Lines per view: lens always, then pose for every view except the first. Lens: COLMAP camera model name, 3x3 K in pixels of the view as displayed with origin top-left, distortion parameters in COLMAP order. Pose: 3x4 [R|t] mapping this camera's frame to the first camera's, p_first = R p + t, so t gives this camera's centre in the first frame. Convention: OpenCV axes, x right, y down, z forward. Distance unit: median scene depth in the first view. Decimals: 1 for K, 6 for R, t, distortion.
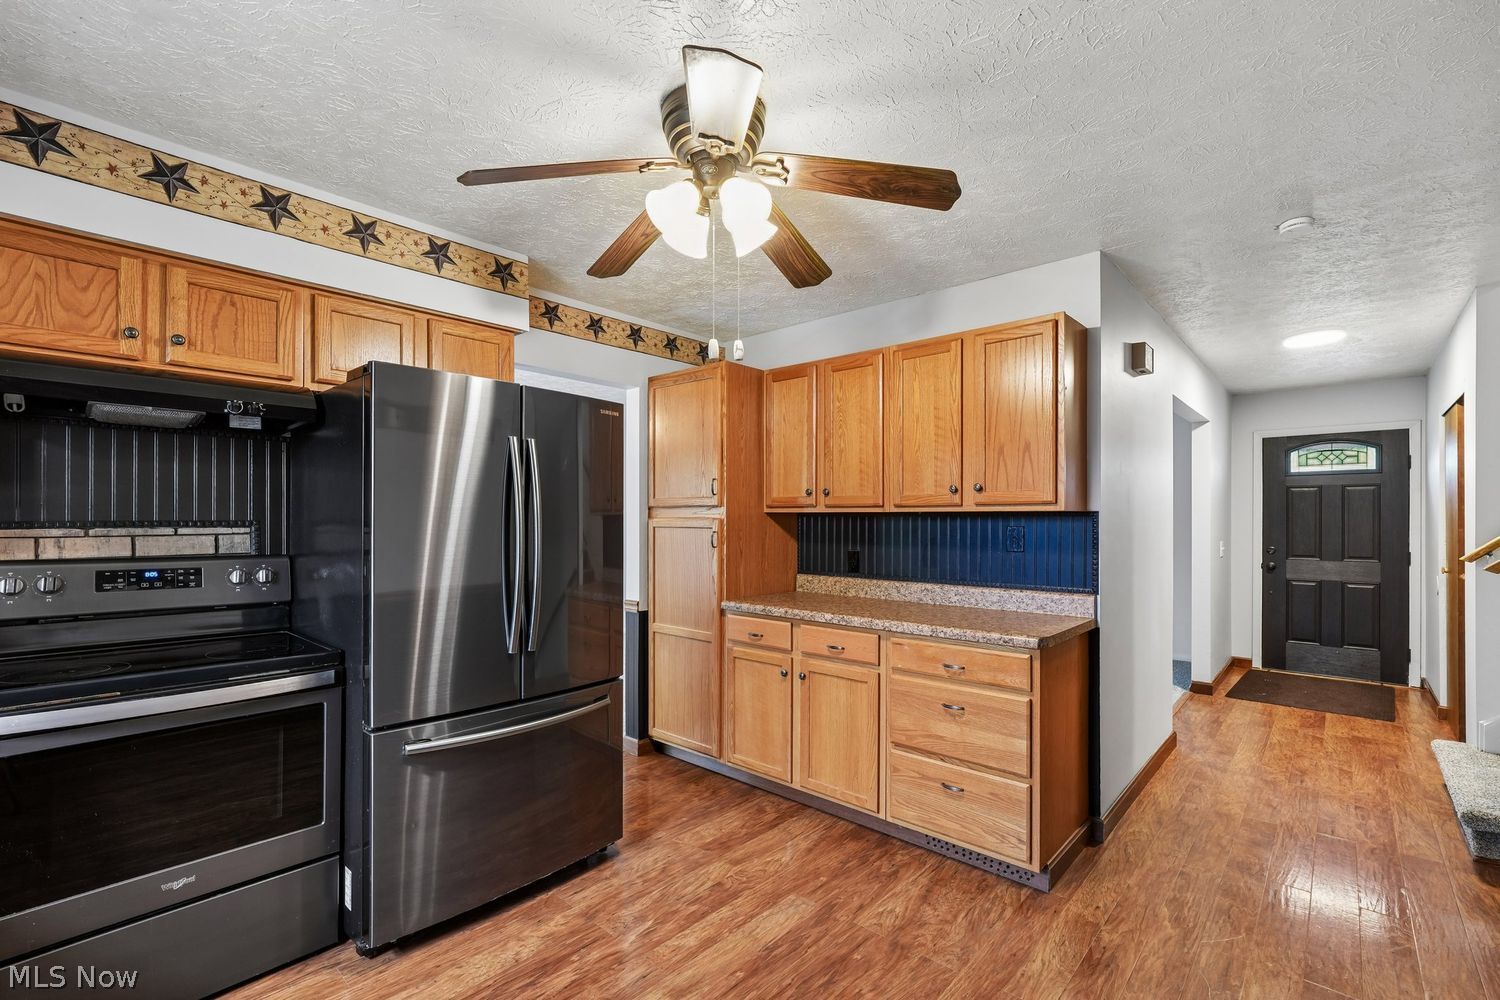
lens RADIAL K [[658.7, 0, 749.6], [0, 658.7, 521.6], [0, 0, 1]] dist [-0.002975, 0.000229]
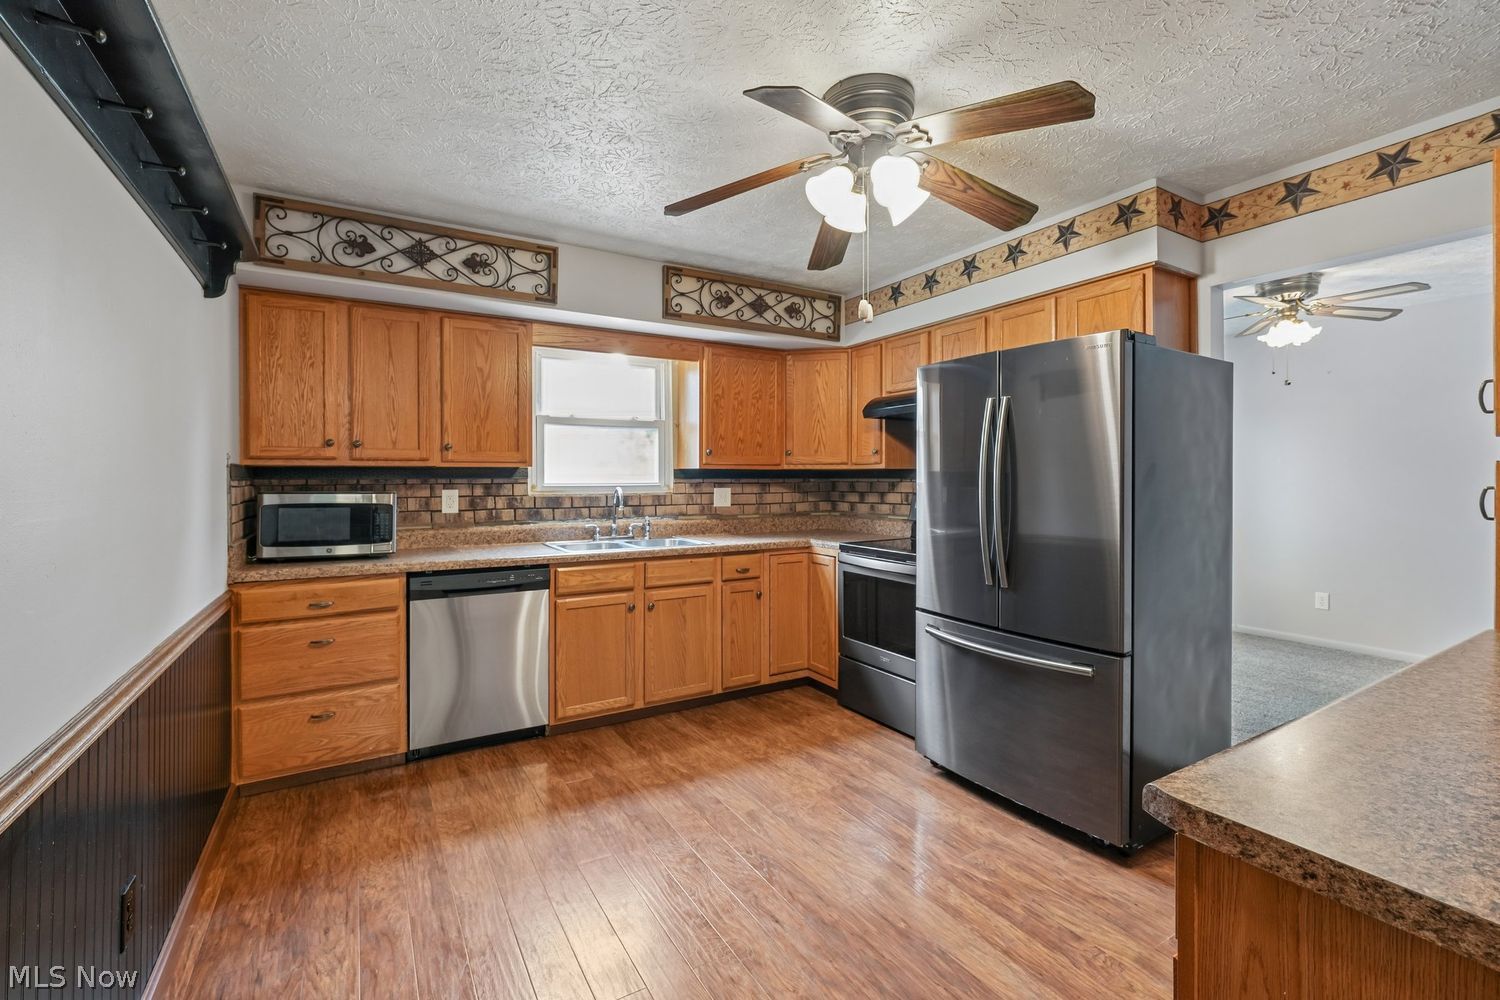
lens RADIAL K [[653.8, 0, 756.2], [0, 653.8, 477.1], [0, 0, 1]] dist [-0.001291, 0.000929]
pose [[-0.275883, -0.003284, -0.961186, 0.751708], [-0.000141, 0.999994, -0.003376, 0.012186], [0.961191, -0.000795, -0.275882, 0.801401]]
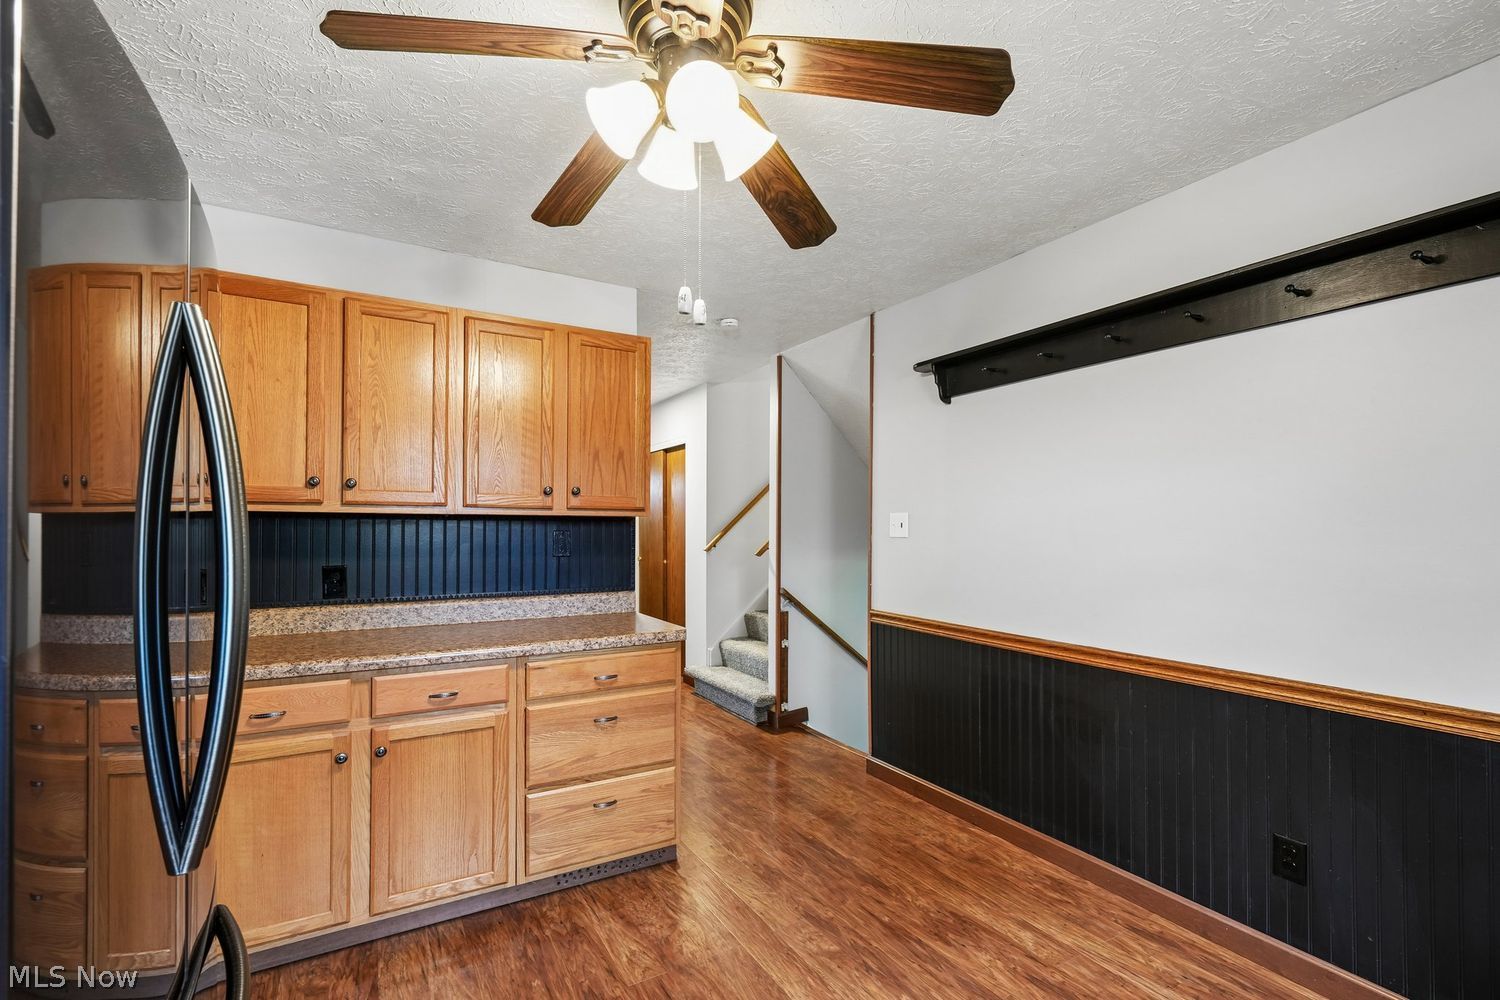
lens RADIAL K [[665.4, 0, 747.0], [0, 665.4, 526.0], [0, 0, 1]] dist [-0.000688, 0.000080]
pose [[0.303843, 0.001127, 0.952722, -0.540554], [0.001185, 0.999998, -0.001561, 0.001826], [-0.952722, 0.001603, 0.303841, 0.499367]]
